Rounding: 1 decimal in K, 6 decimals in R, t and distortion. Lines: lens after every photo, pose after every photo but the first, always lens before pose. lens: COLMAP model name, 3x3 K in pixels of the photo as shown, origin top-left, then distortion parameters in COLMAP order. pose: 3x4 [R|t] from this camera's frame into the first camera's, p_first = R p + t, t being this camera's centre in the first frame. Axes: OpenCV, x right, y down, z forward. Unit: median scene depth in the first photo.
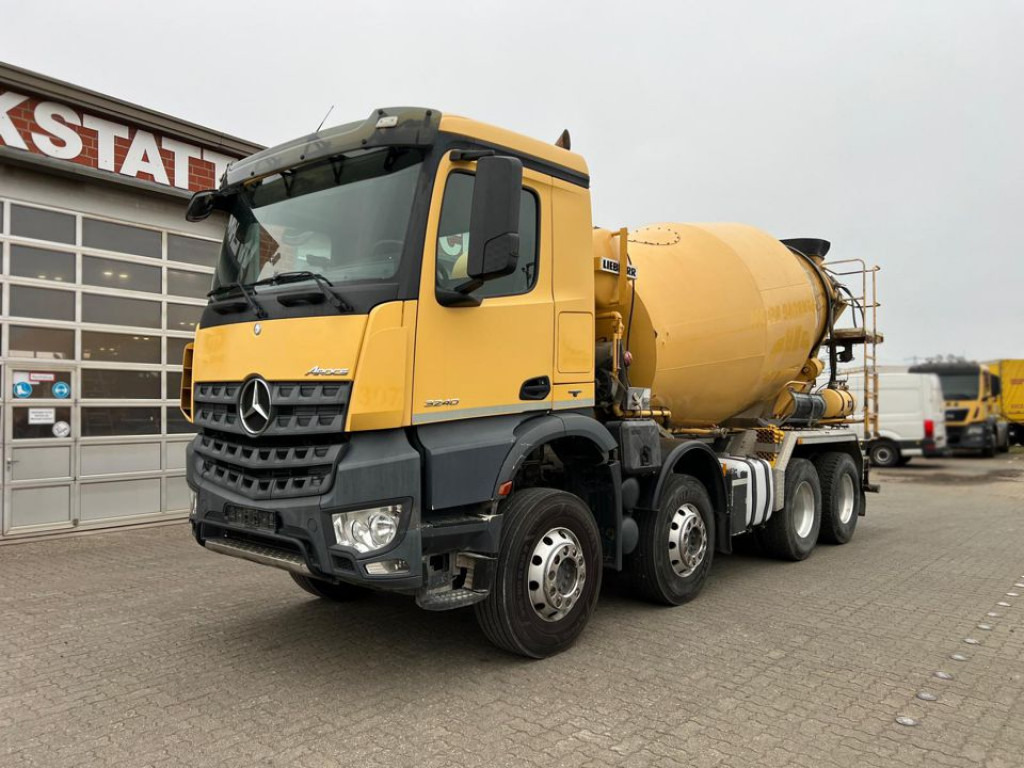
lens RADIAL K [[773.0, 0, 528.9], [0, 773.0, 385.6], [0, 0, 1]] dist [-0.001532, 0.000244]
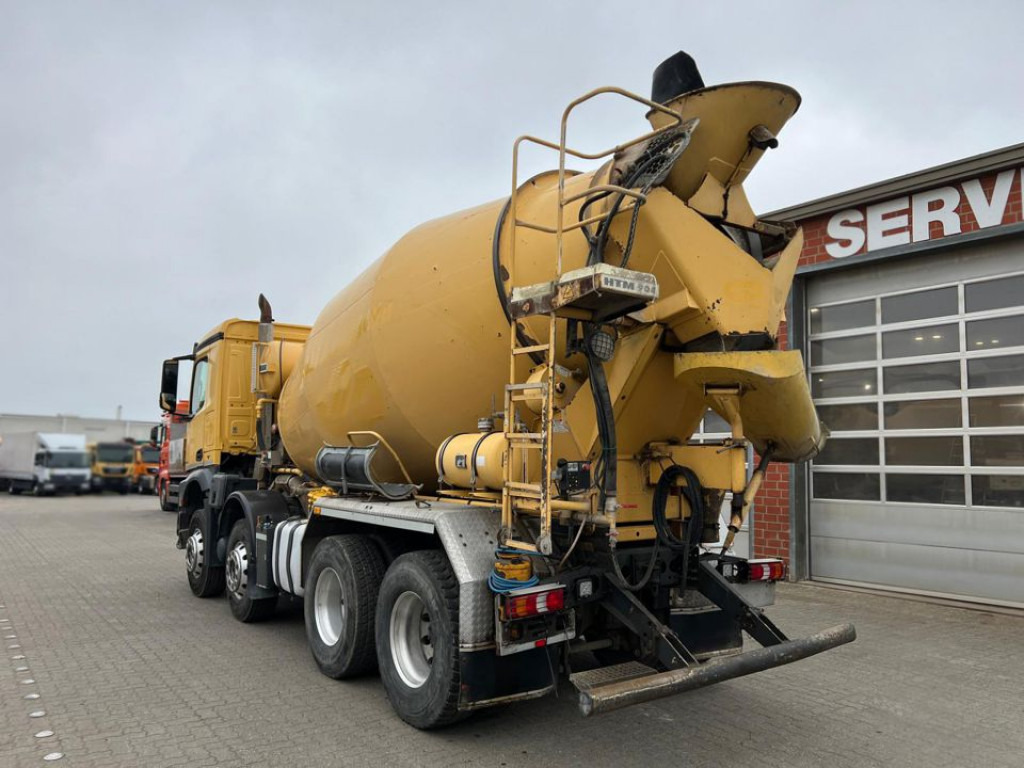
lens RADIAL K [[773.0, 0, 528.9], [0, 773.0, 385.6], [0, 0, 1]] dist [-0.001532, 0.000244]
pose [[-0.224021, -0.106069, -0.968795, 0.580132], [0.009722, 0.993767, -0.111051, 0.021063], [0.974536, -0.034297, -0.221594, 0.759879]]
